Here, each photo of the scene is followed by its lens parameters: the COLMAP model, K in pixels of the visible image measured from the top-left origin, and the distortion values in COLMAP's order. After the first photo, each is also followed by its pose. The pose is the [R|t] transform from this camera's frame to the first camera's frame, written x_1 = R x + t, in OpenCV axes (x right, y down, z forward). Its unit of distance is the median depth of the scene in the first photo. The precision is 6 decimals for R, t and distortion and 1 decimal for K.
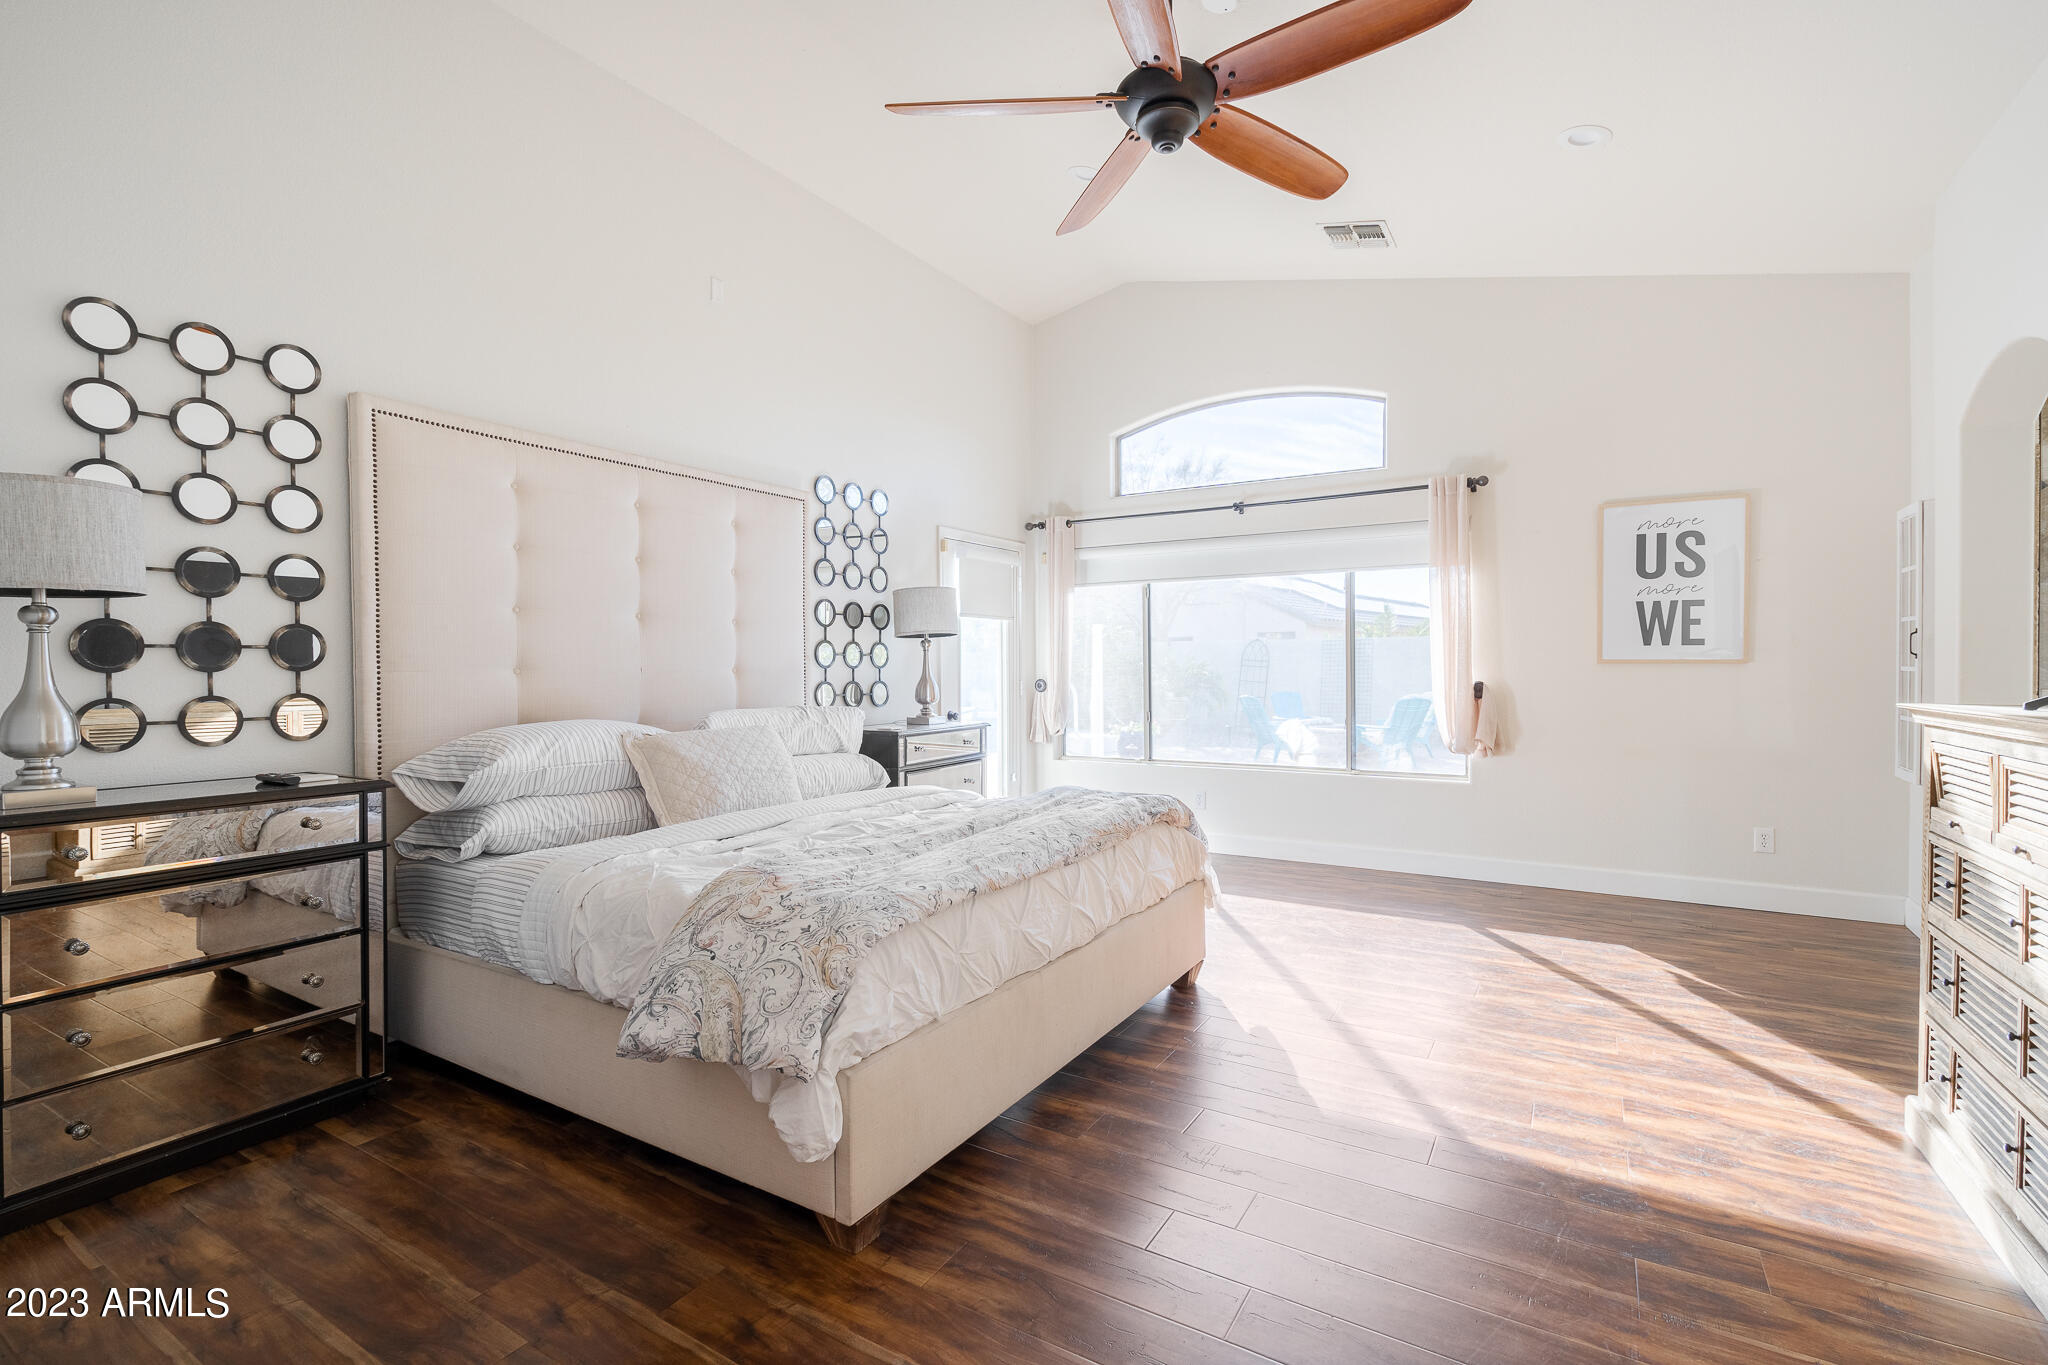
lens RADIAL K [[921.9, 0, 1028.3], [0, 921.9, 673.6], [0, 0, 1]] dist [-0.000414, 0.000014]
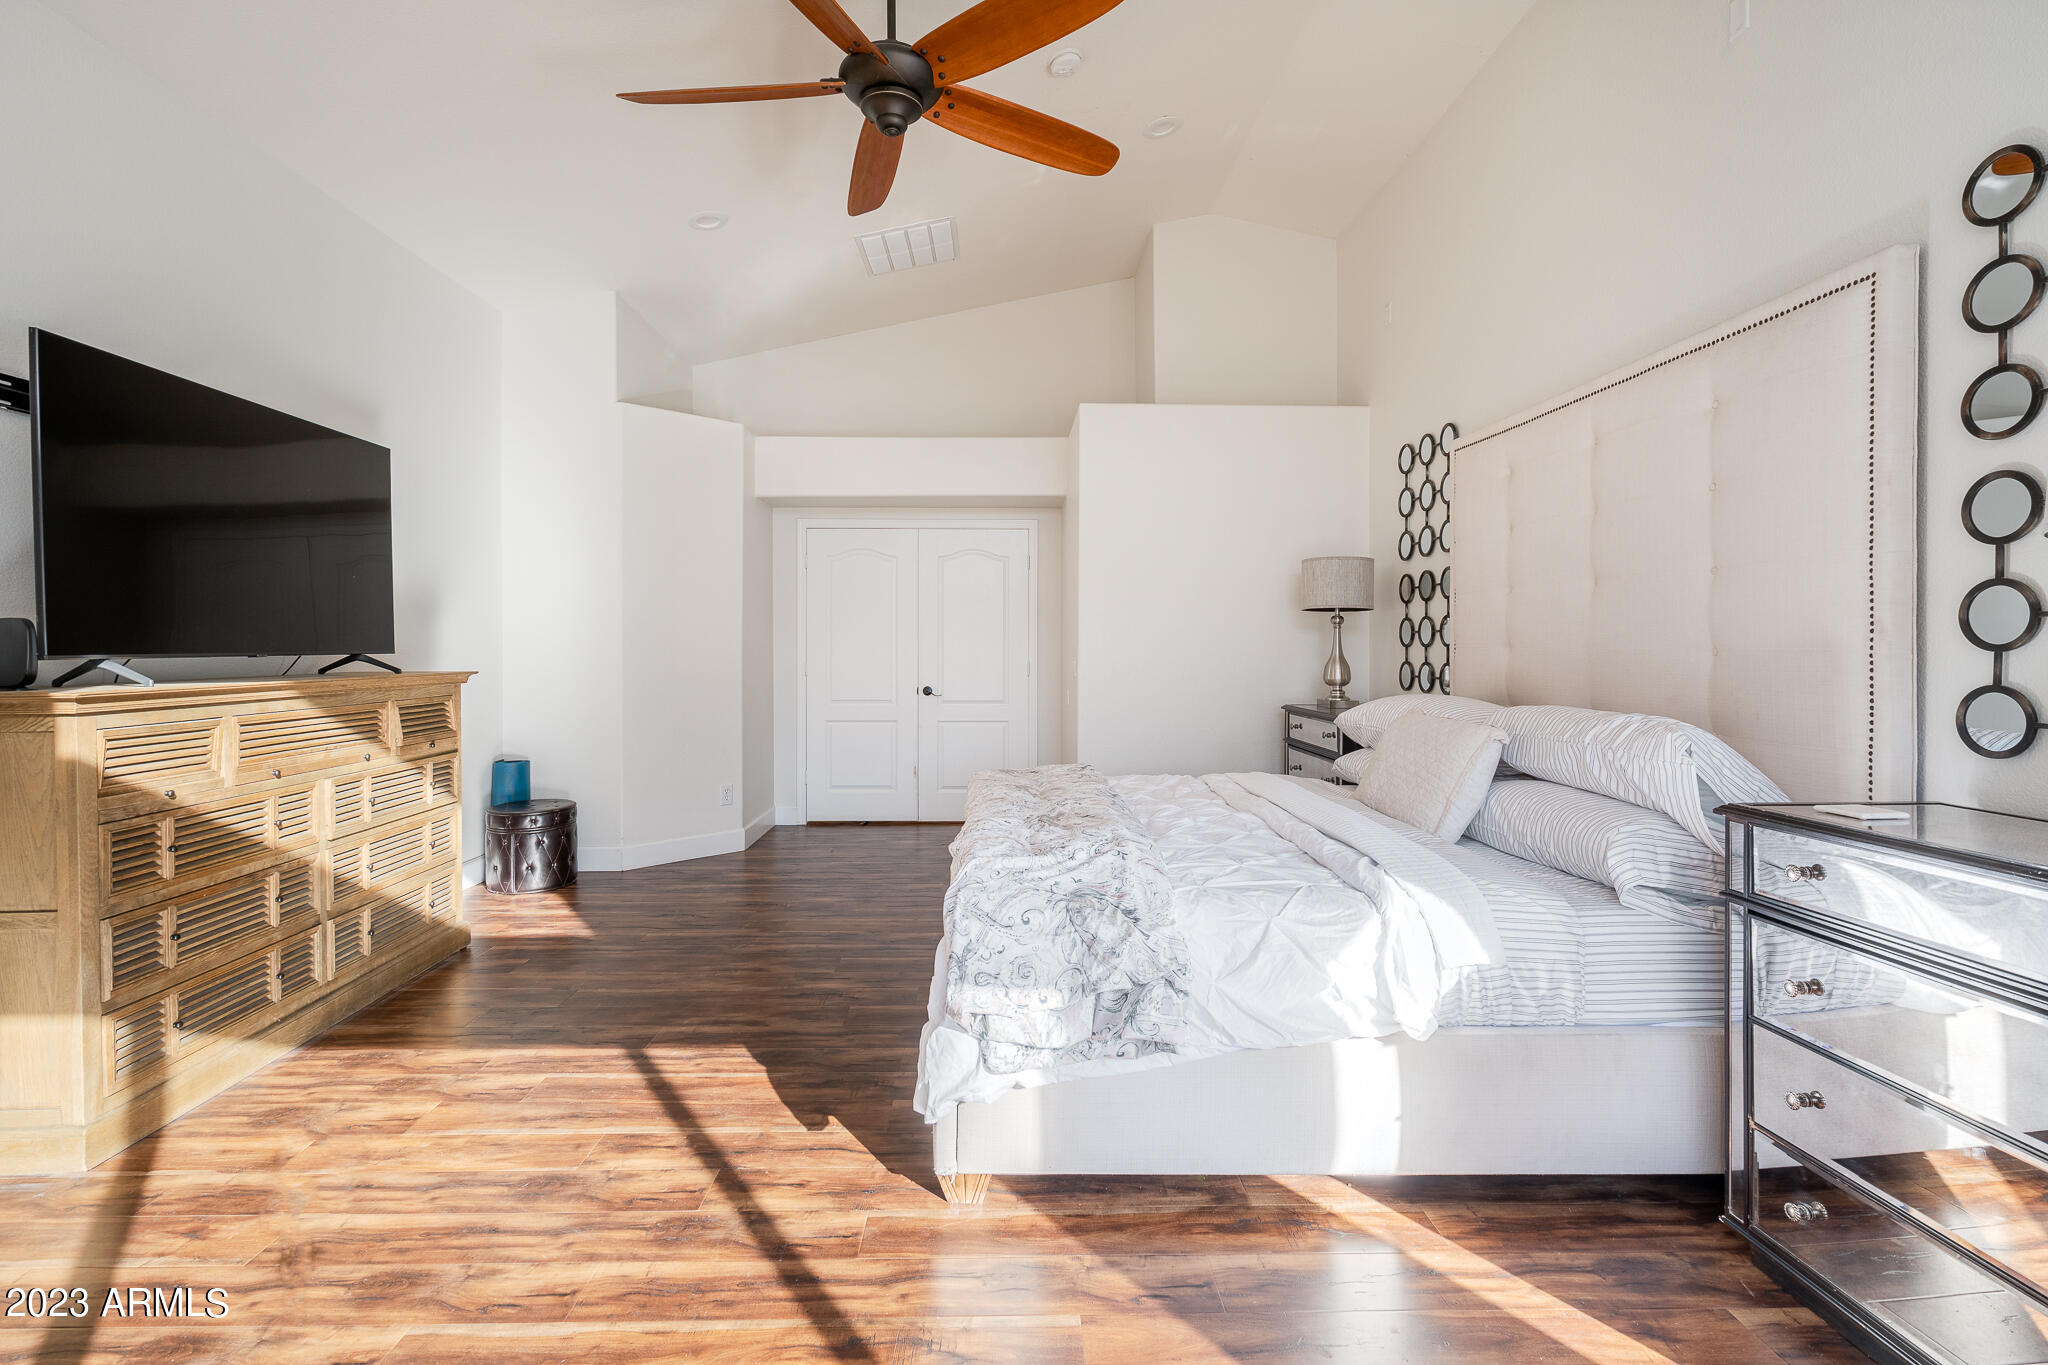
lens RADIAL K [[934.0, 0, 1028.3], [0, 934.0, 660.6], [0, 0, 1]] dist [-0.001077, -0.000146]
pose [[-0.838160, 0.003569, -0.545413, 0.526606], [-0.005747, 0.999865, 0.015374, -0.009788], [0.545395, 0.016021, -0.838026, 1.737193]]
